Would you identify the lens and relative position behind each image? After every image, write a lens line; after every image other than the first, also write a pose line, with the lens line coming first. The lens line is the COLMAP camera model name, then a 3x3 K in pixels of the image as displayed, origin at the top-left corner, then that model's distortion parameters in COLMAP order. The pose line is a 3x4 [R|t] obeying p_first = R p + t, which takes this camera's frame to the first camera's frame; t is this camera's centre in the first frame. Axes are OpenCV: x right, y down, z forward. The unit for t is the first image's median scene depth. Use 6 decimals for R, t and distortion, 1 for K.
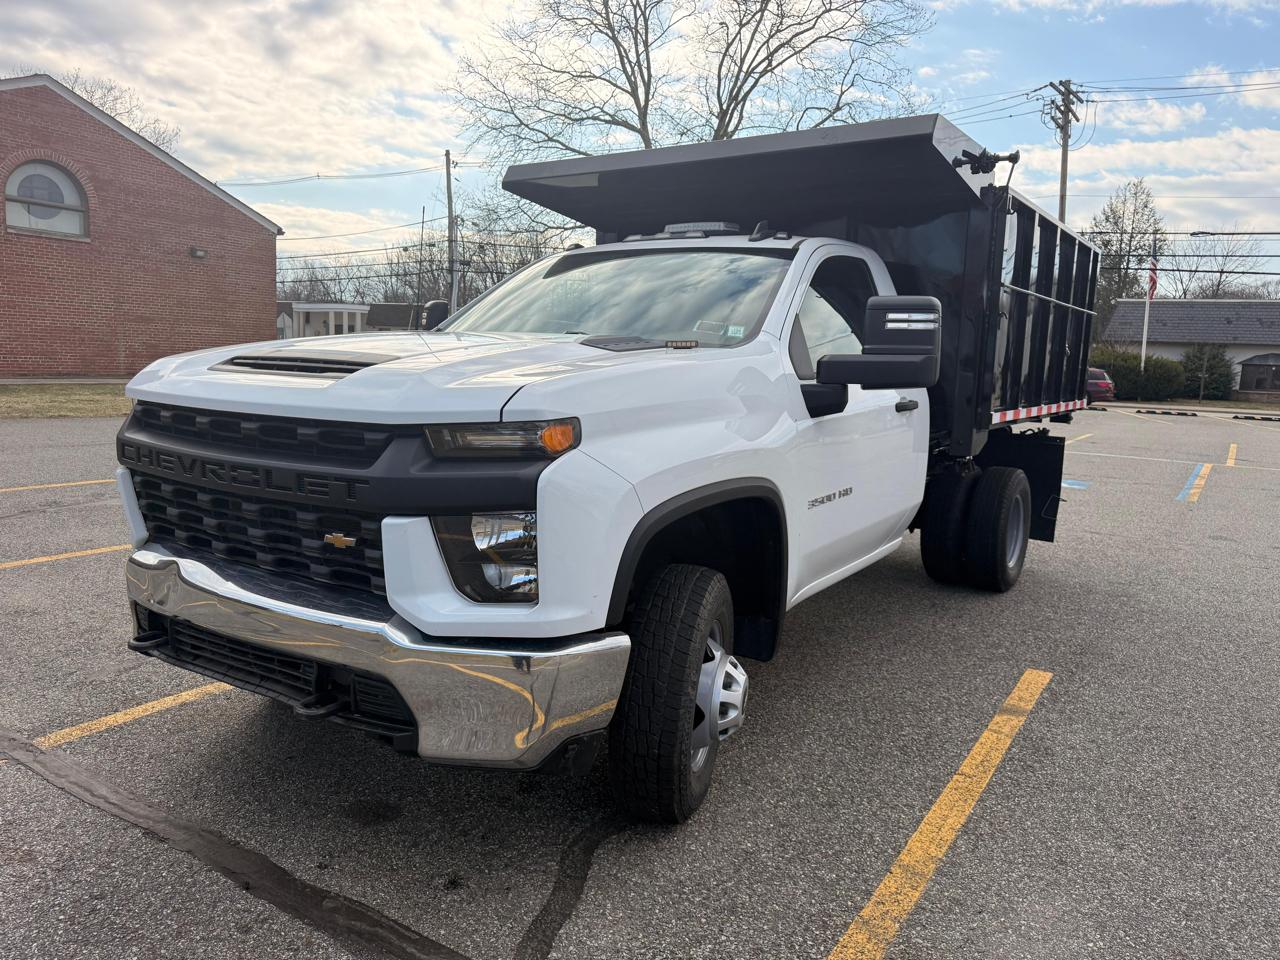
lens RADIAL K [[892.4, 0, 640.0], [0, 892.4, 480.0], [0, 0, 1]] dist [0.027899, -0.029276]
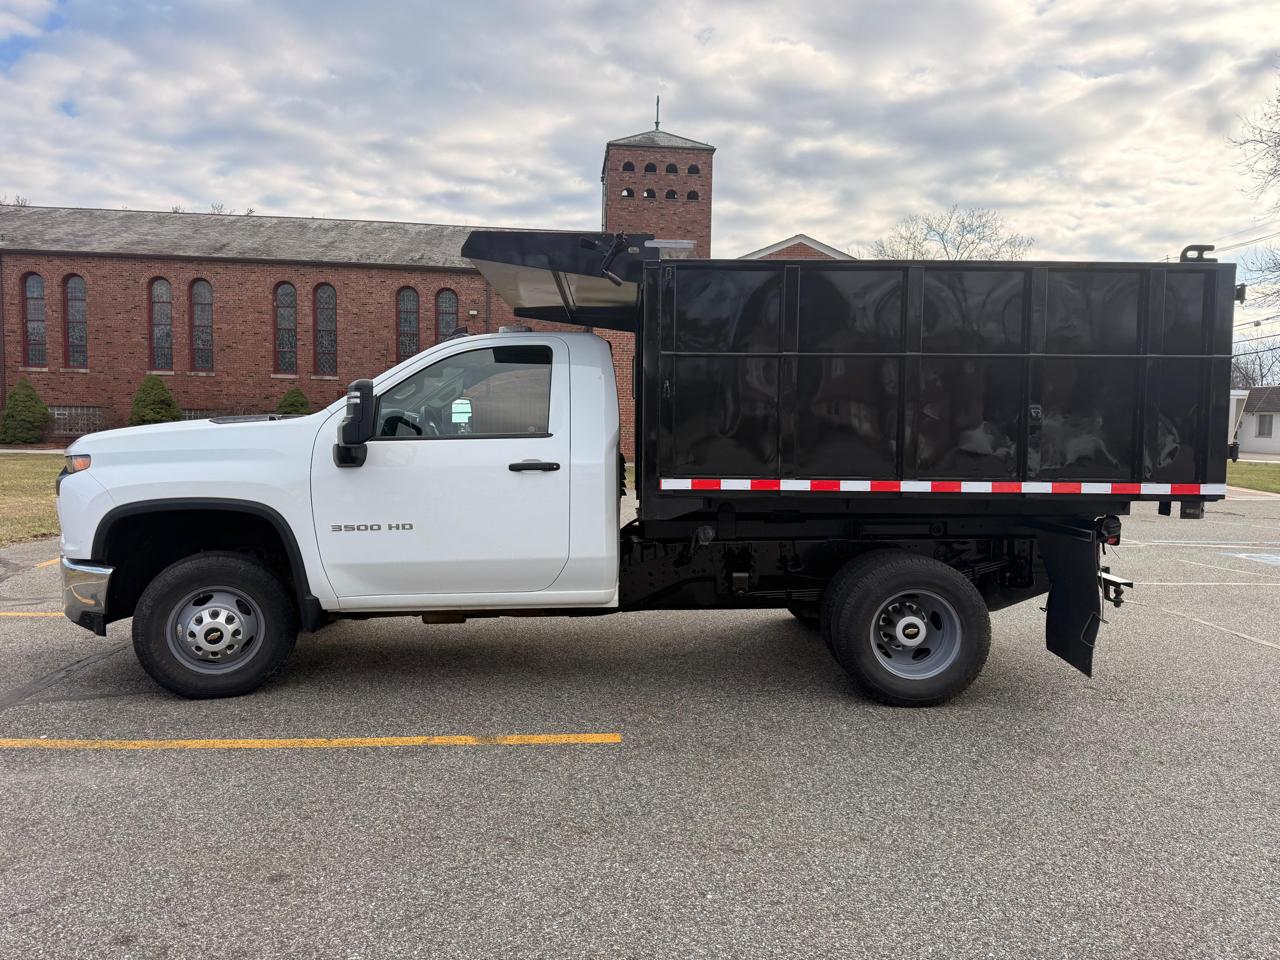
lens RADIAL K [[890.9, 0, 632.5], [0, 890.9, 490.1], [0, 0, 1]] dist [0.053344, -0.060664]
pose [[0.584083, 0.027272, -0.811236, 1.846735], [-0.102082, 0.993968, -0.040083, -0.028040], [0.805249, 0.106224, 0.583344, 0.616639]]
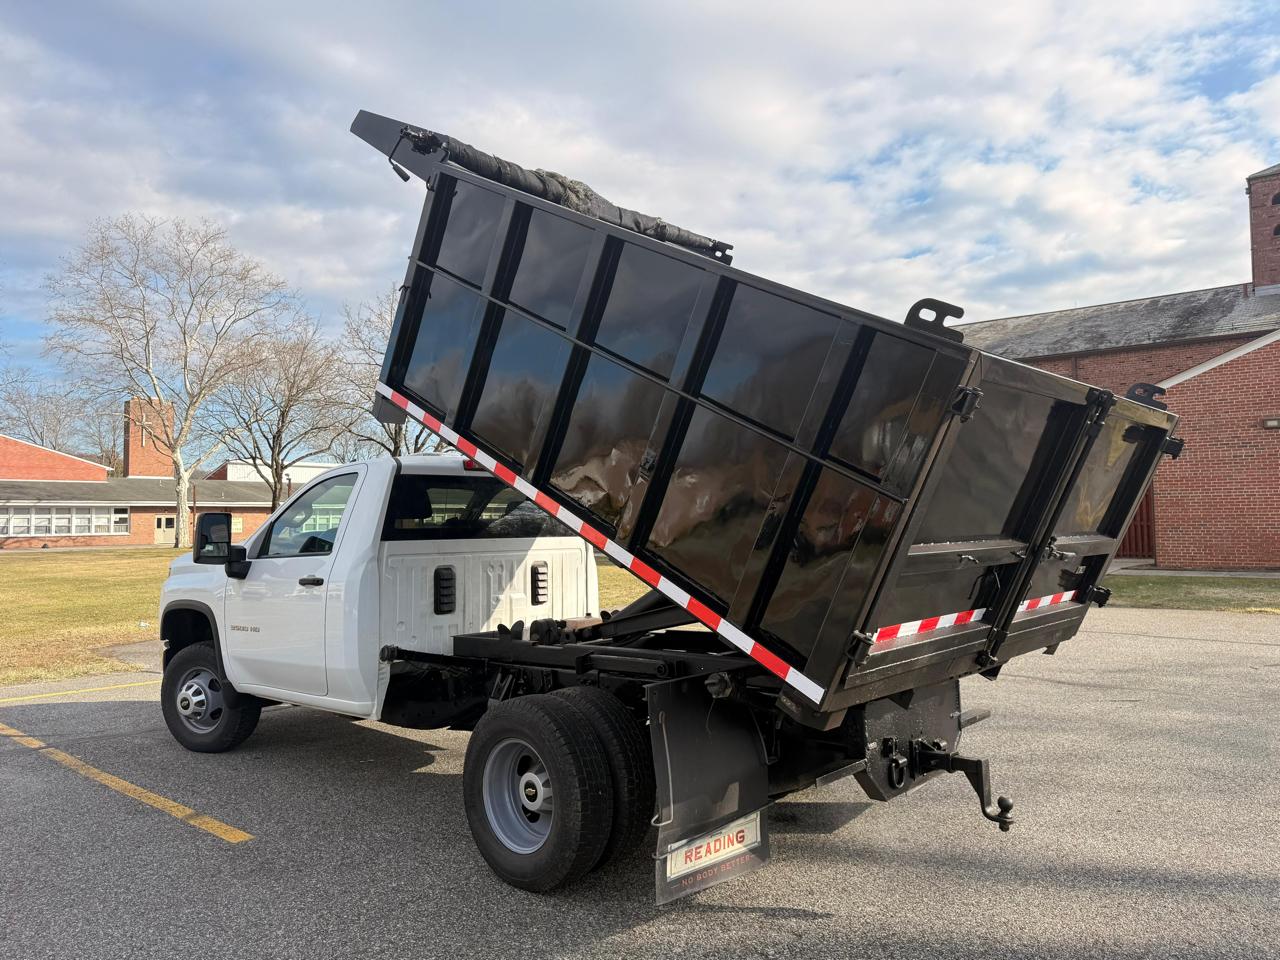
lens RADIAL K [[899.7, 0, 640.0], [0, 899.7, 480.0], [0, 0, 1]] dist [0.003095, -0.010449]
pose [[-0.133507, -0.090045, -0.986949, 2.176370], [-0.127295, 0.989173, -0.073028, -0.276333], [0.982839, 0.115884, -0.143524, 2.319496]]
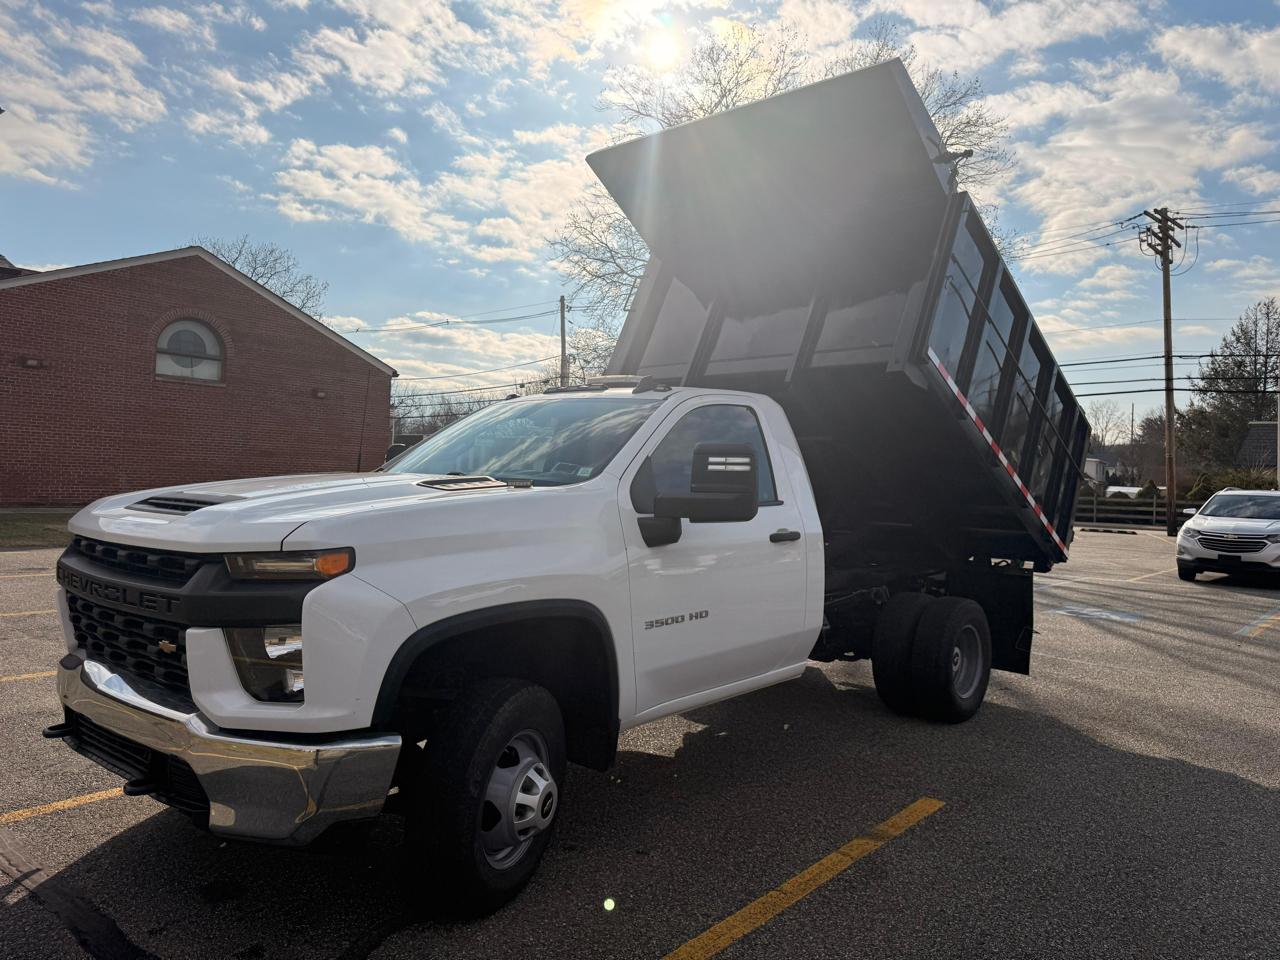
lens RADIAL K [[892.4, 0, 640.0], [0, 892.4, 480.0], [0, 0, 1]] dist [0.027899, -0.029276]
pose [[0.991293, -0.004901, -0.131580, 0.374676], [-0.013661, 0.990086, -0.139800, 0.003199], [0.130960, 0.140380, 0.981398, -0.126227]]
